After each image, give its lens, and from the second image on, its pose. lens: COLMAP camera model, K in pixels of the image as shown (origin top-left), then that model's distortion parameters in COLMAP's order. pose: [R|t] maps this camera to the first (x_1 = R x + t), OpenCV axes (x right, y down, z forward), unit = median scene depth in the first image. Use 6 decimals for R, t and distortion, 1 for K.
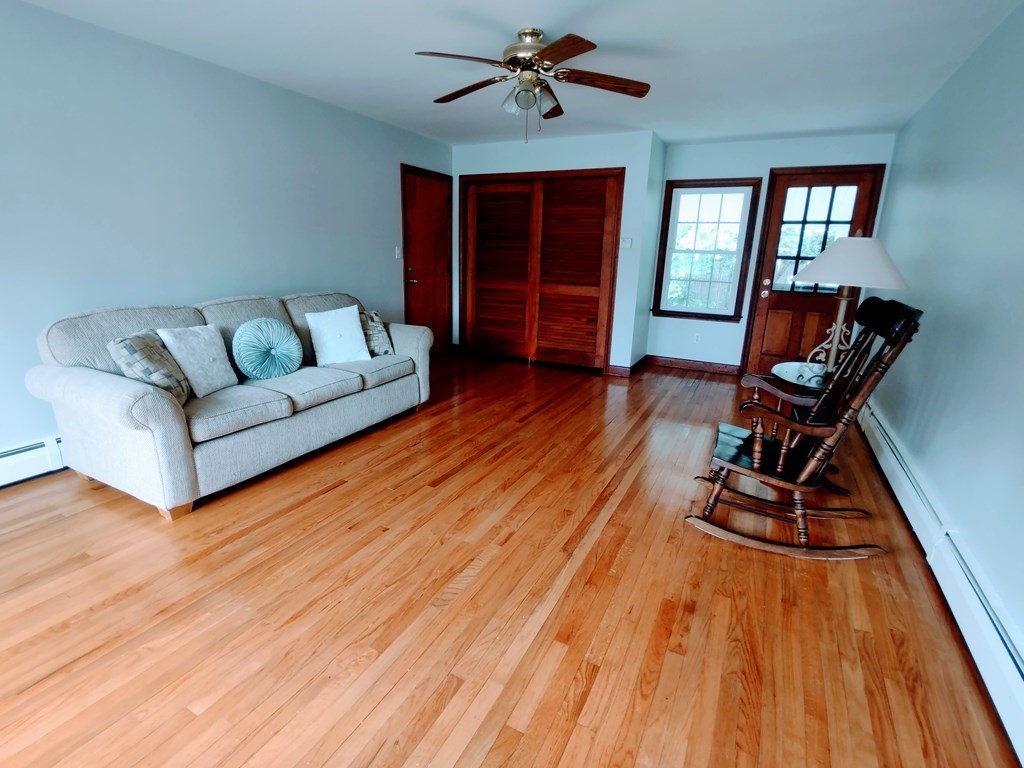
lens RADIAL K [[495.8, 0, 512.0], [0, 495.8, 384.0], [0, 0, 1]] dist [0.002438, -0.015043]
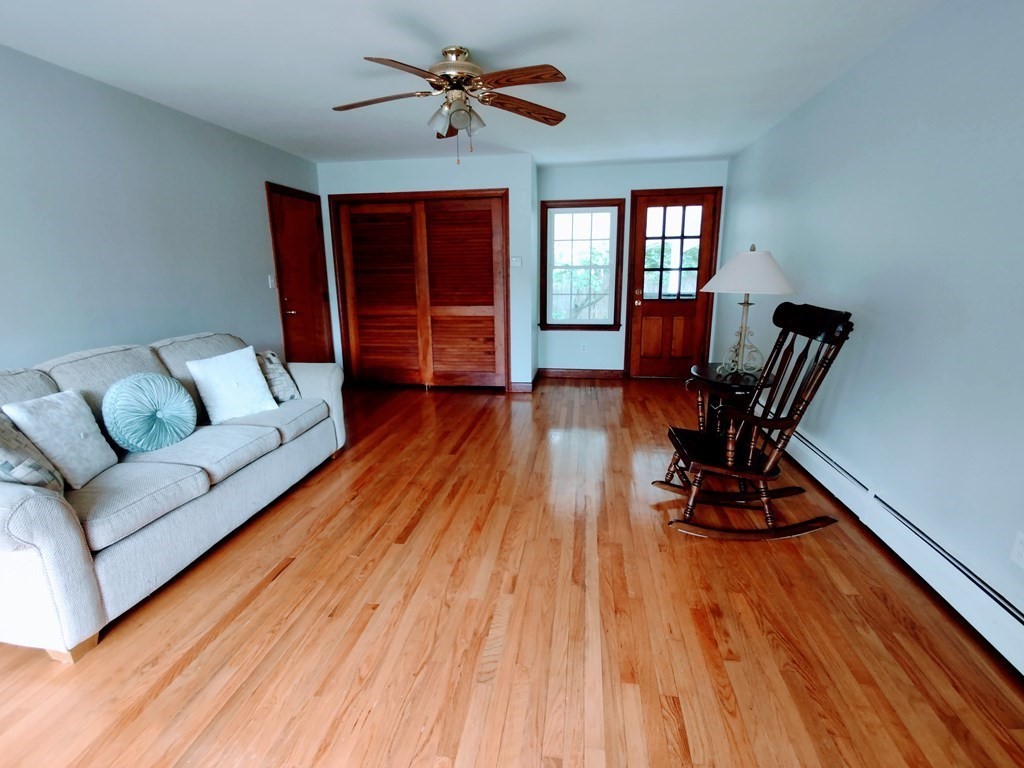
lens RADIAL K [[495.8, 0, 512.0], [0, 495.8, 384.0], [0, 0, 1]] dist [0.002438, -0.015043]
pose [[0.945808, -0.110213, 0.305451, -0.210347], [0.120087, 0.992669, -0.013664, -0.039904], [-0.301706, 0.049604, 0.952110, 0.080298]]
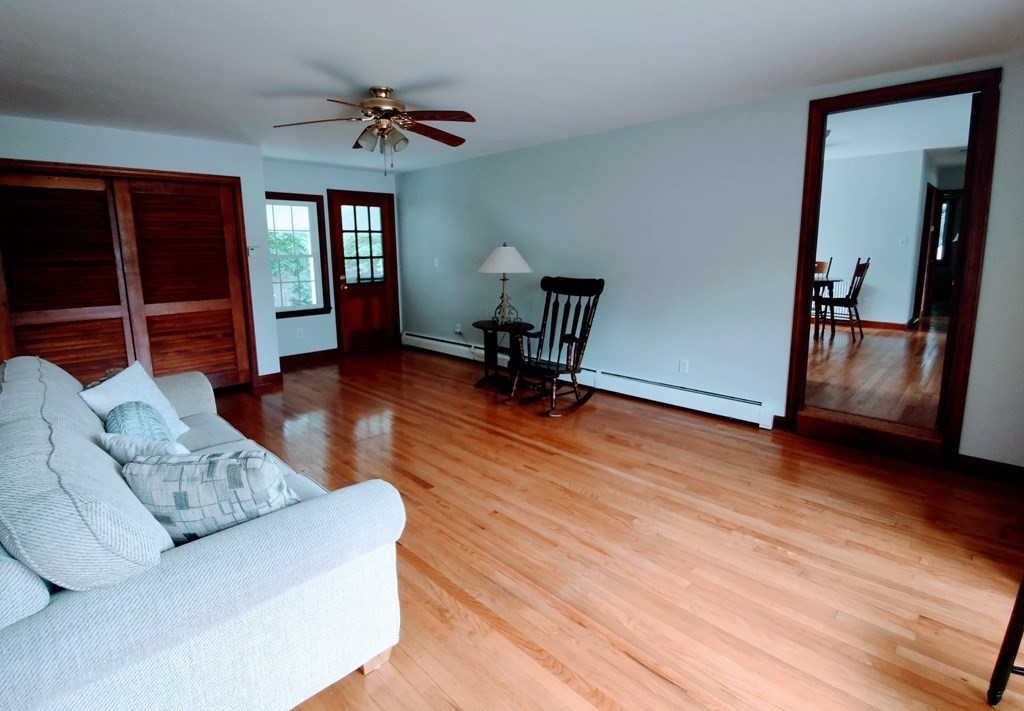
lens RADIAL K [[497.4, 0, 510.1], [0, 497.4, 328.3], [0, 0, 1]] dist [-0.000626, -0.000115]
pose [[0.299250, -0.180803, 0.936888, -1.038334], [0.267426, 0.958423, 0.099541, -0.179215], [-0.915933, 0.220760, 0.335160, 0.414841]]
